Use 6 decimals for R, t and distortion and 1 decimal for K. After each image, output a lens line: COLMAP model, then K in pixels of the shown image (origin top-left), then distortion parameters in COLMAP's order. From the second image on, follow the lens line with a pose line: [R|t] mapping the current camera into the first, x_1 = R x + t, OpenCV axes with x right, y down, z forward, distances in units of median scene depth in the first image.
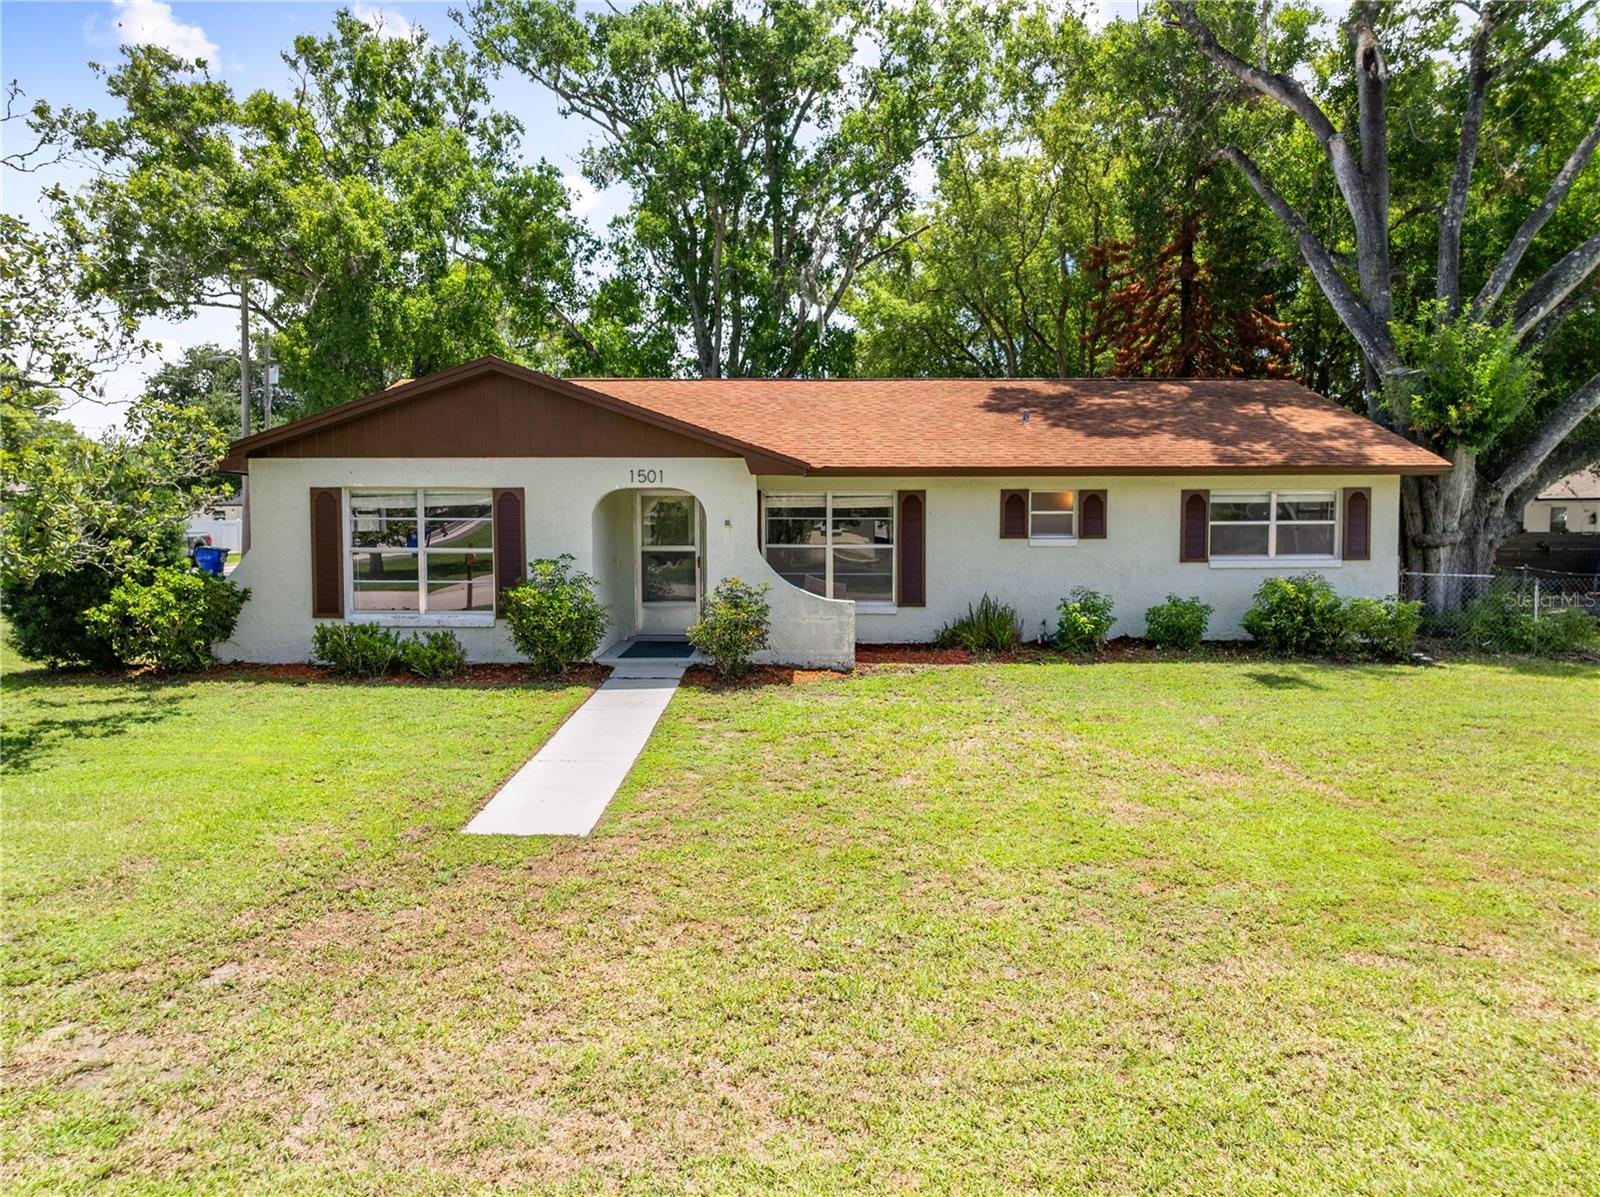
lens RADIAL K [[1134.9, 0, 800.0], [0, 1134.9, 598.5], [0, 0, 1]] dist [-0.029434, 0.001539]
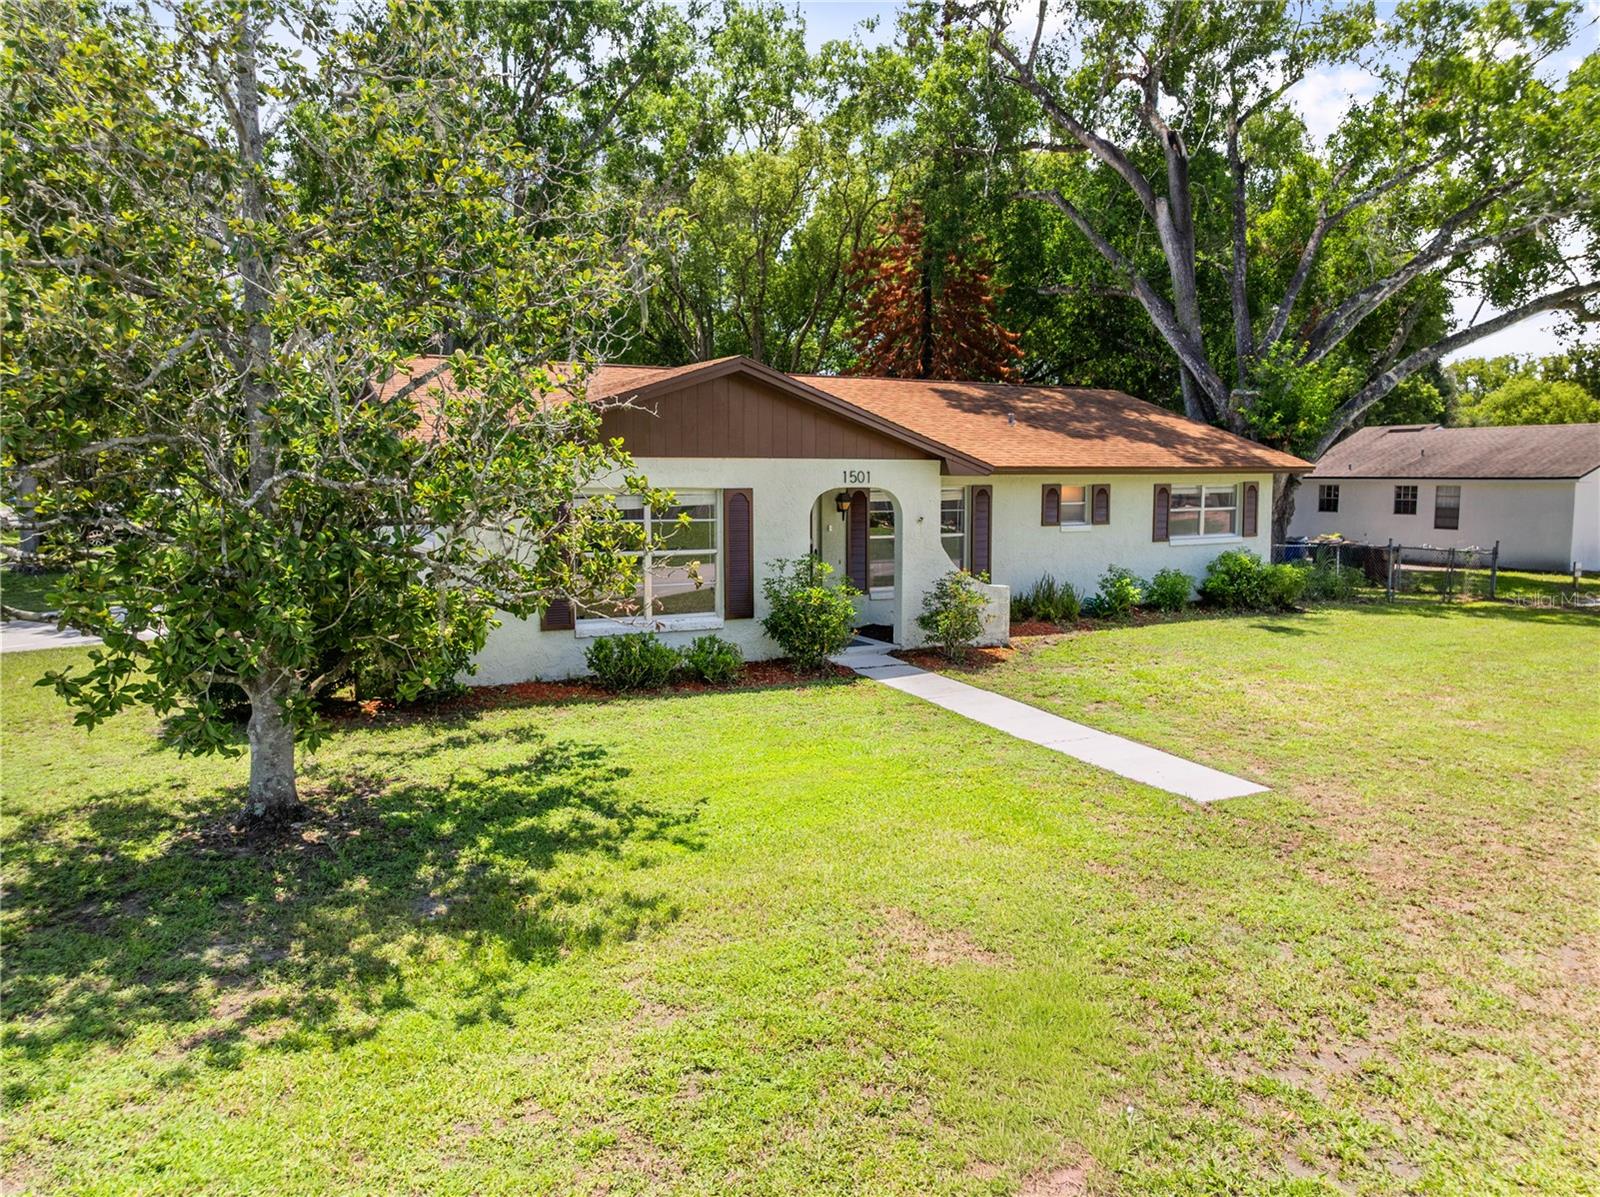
lens RADIAL K [[1134.9, 0, 800.0], [0, 1134.9, 598.5], [0, 0, 1]] dist [-0.029434, 0.001539]
pose [[0.883353, -0.049985, 0.466036, -0.603541], [0.037283, 0.998640, 0.036442, -0.029755], [-0.467223, -0.014816, 0.884015, 0.069216]]
